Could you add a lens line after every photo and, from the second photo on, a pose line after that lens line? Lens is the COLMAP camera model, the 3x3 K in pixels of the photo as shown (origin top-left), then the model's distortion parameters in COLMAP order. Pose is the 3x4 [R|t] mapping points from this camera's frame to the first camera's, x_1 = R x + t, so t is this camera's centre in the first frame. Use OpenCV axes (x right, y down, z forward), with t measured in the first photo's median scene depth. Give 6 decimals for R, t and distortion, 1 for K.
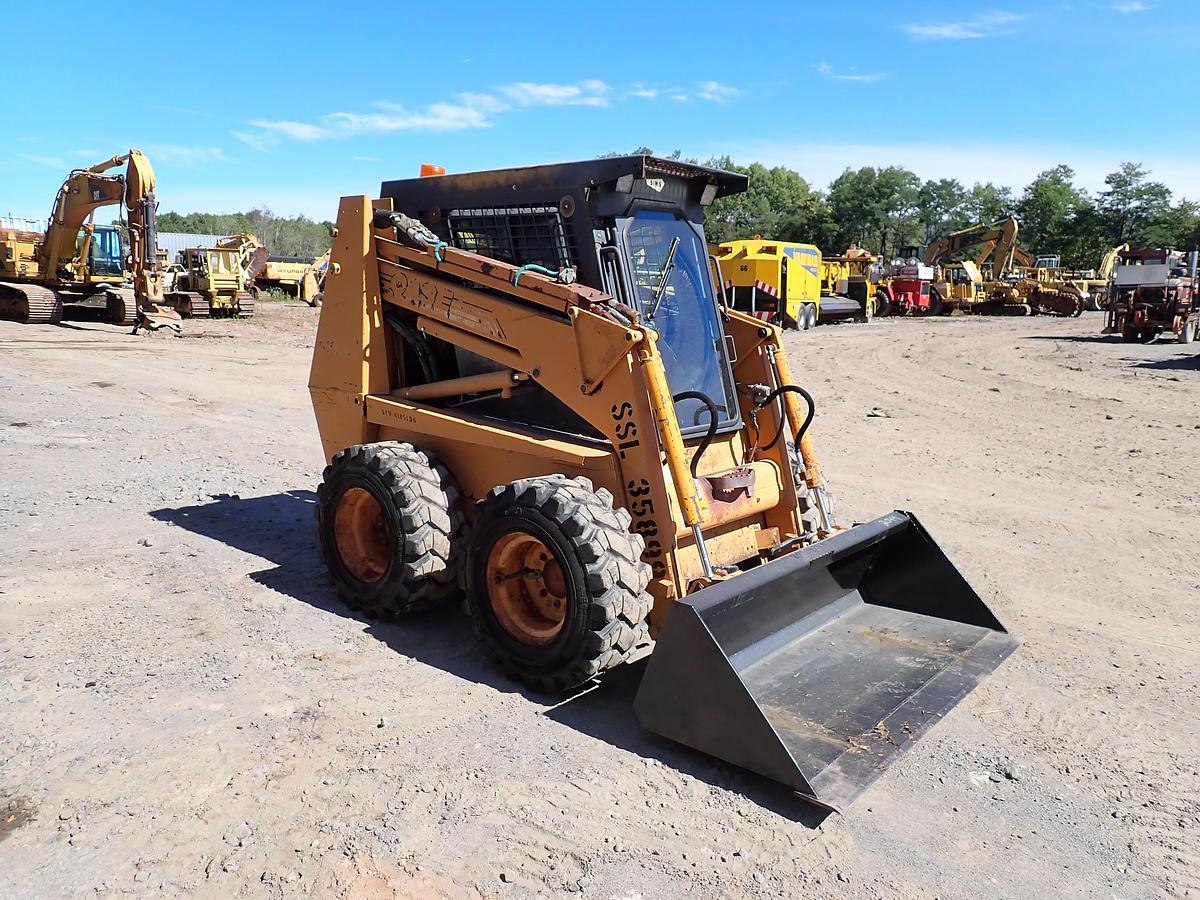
lens RADIAL K [[886.9, 0, 600.9], [0, 886.9, 445.6], [0, 0, 1]] dist [0.006108, -0.003296]
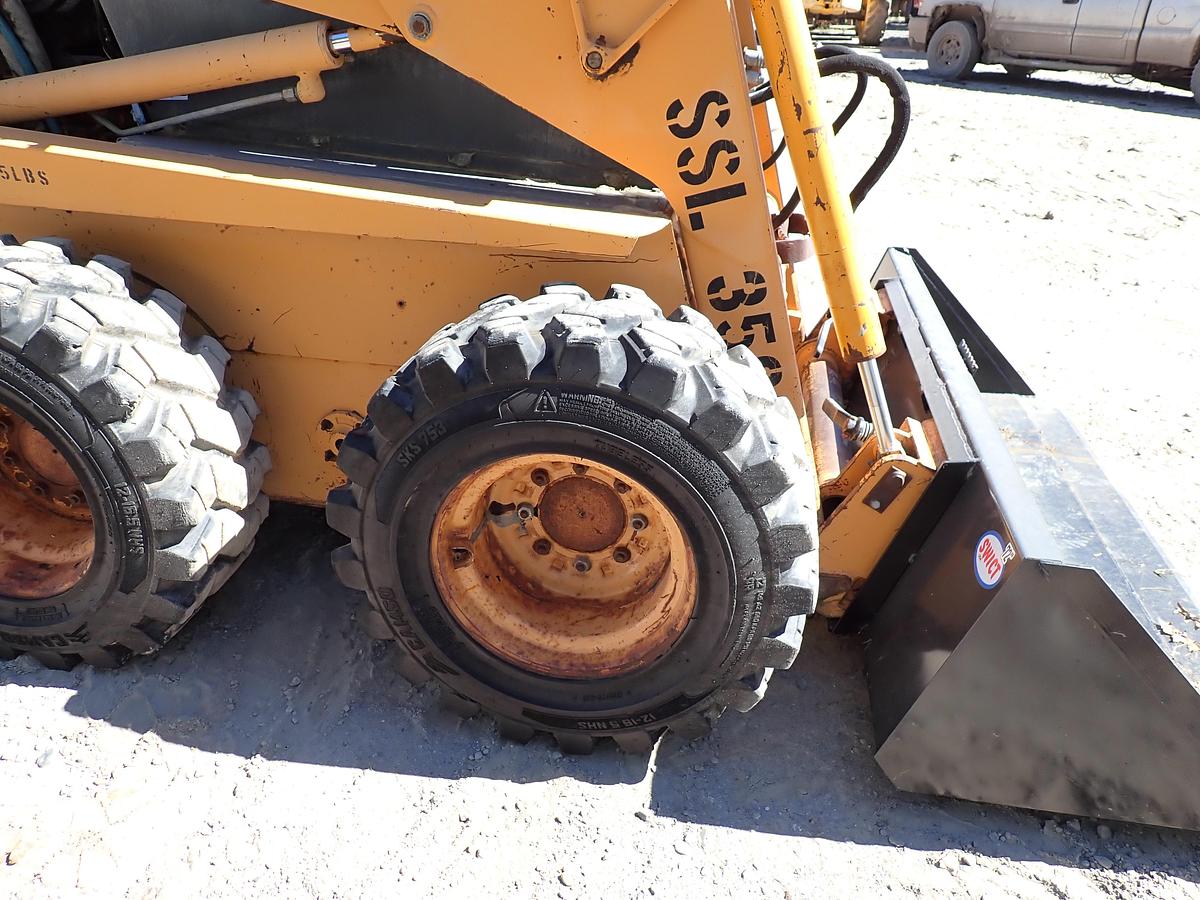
lens RADIAL K [[884.3, 0, 596.2], [0, 884.3, 443.2], [0, 0, 1]] dist [0.008070, 0.008937]
pose [[0.863337, -0.230353, 0.448985, -0.194748], [0.077328, 0.939616, 0.333380, -0.029233], [-0.498668, -0.253100, 0.829018, 0.515263]]
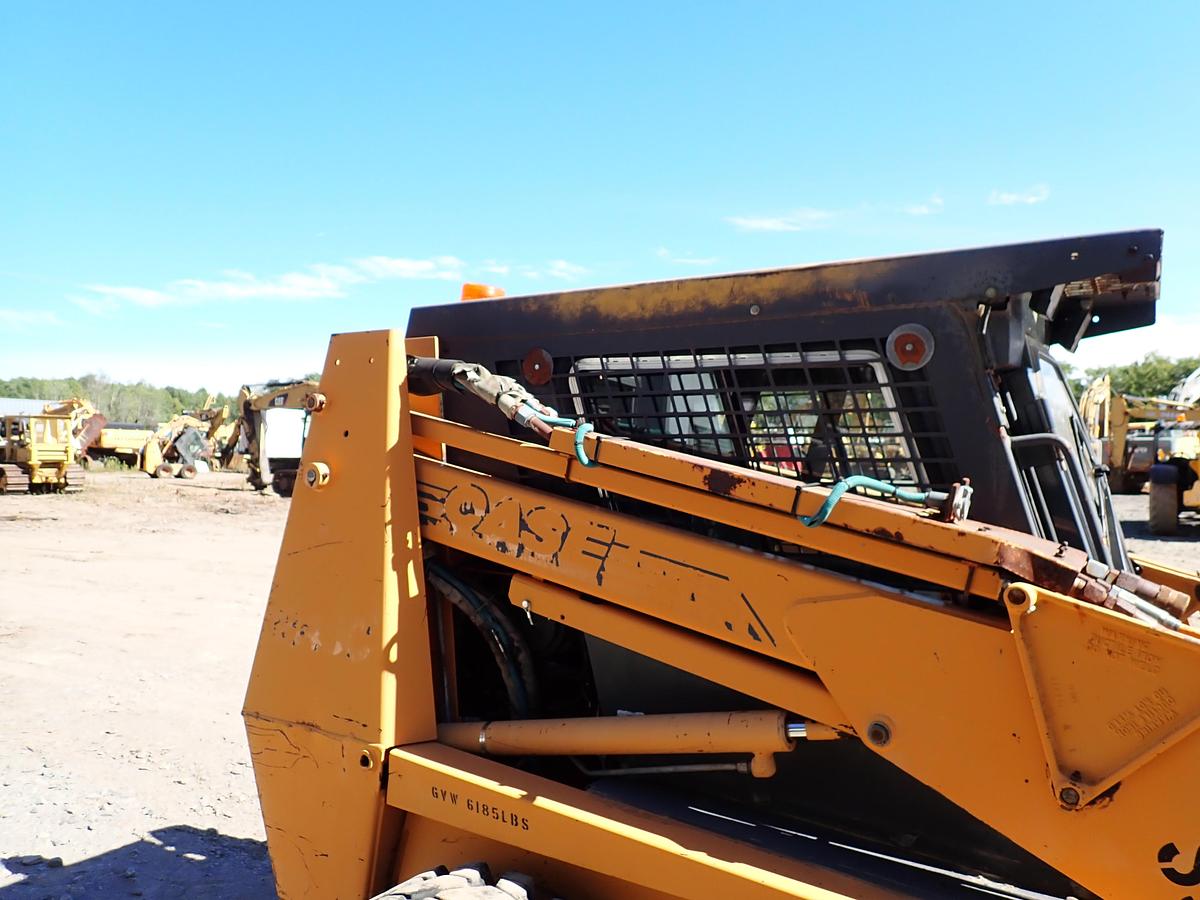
lens RADIAL K [[886.9, 0, 600.9], [0, 886.9, 445.6], [0, 0, 1]] dist [0.006108, -0.003296]
pose [[0.987119, -0.009040, 0.159731, -0.231603], [0.038177, 0.982869, -0.180308, -0.125602], [-0.155365, 0.184084, 0.970554, 0.516619]]
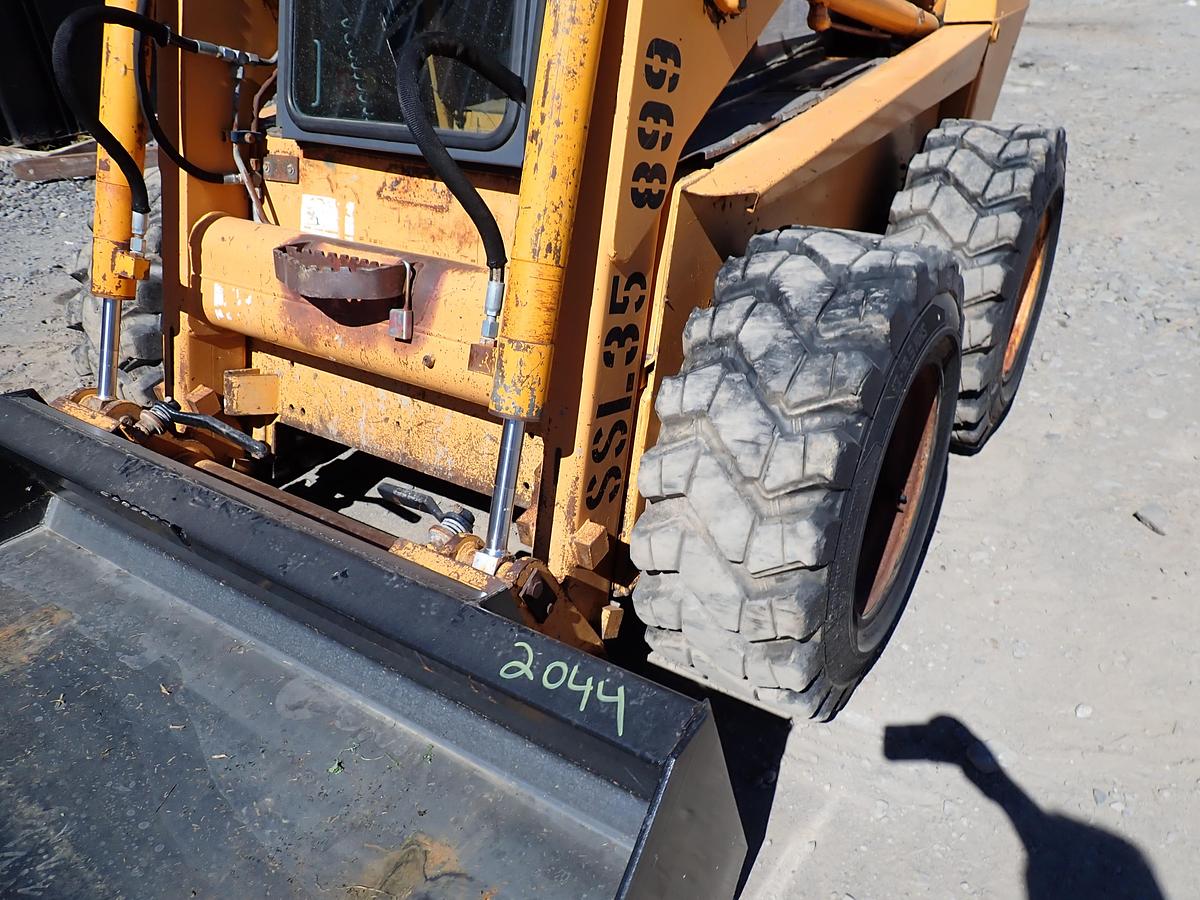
lens RADIAL K [[886.9, 0, 600.9], [0, 886.9, 445.6], [0, 0, 1]] dist [0.006108, -0.003296]
pose [[0.130574, 0.469467, -0.873242, 0.489763], [-0.124607, 0.881569, 0.455312, -0.080180], [0.983577, 0.049360, 0.173609, 0.930315]]
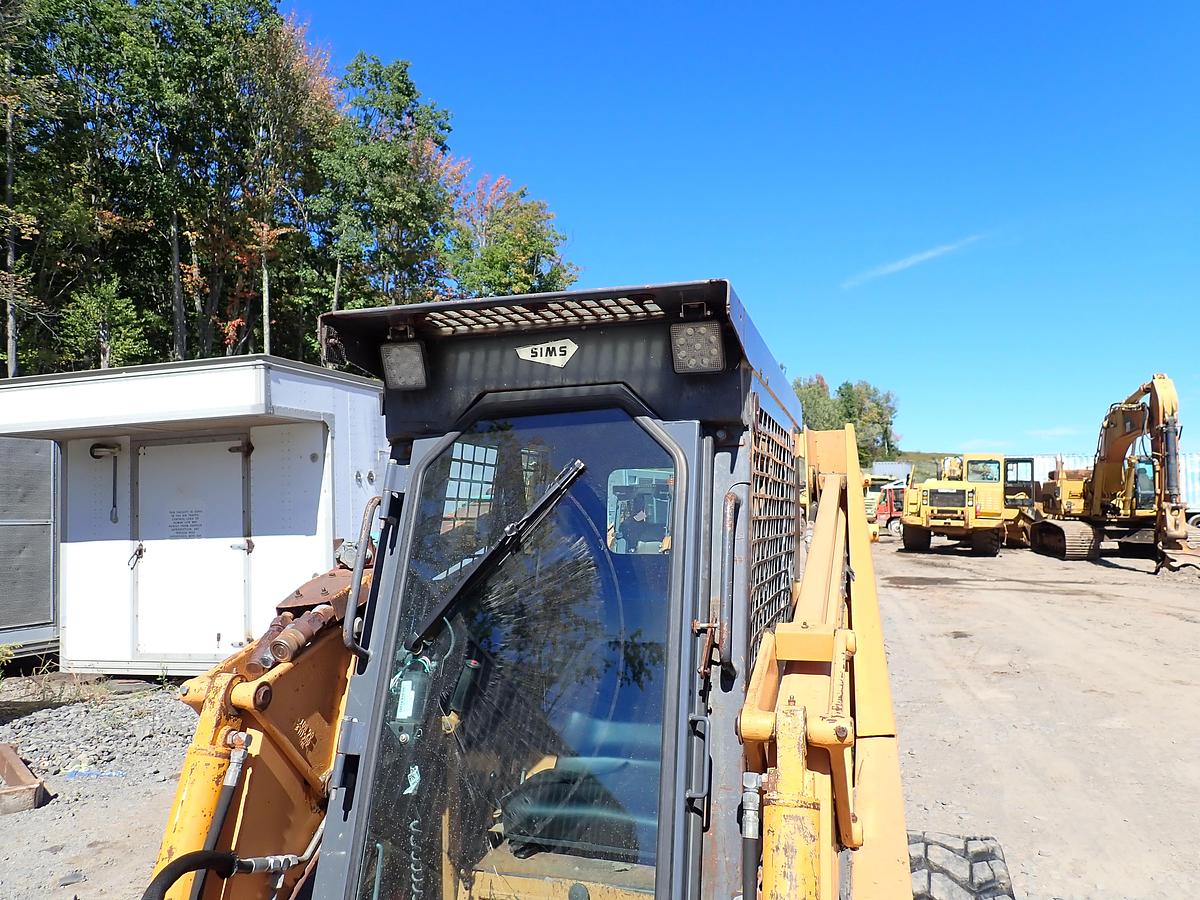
lens RADIAL K [[893.8, 0, 600.5], [0, 893.8, 446.7], [0, 0, 1]] dist [0.003109, -0.009019]
pose [[0.403402, -0.100707, -0.909464, 0.442423], [-0.132963, 0.976924, -0.167154, -0.156830], [0.905311, 0.188356, 0.380702, 0.775768]]
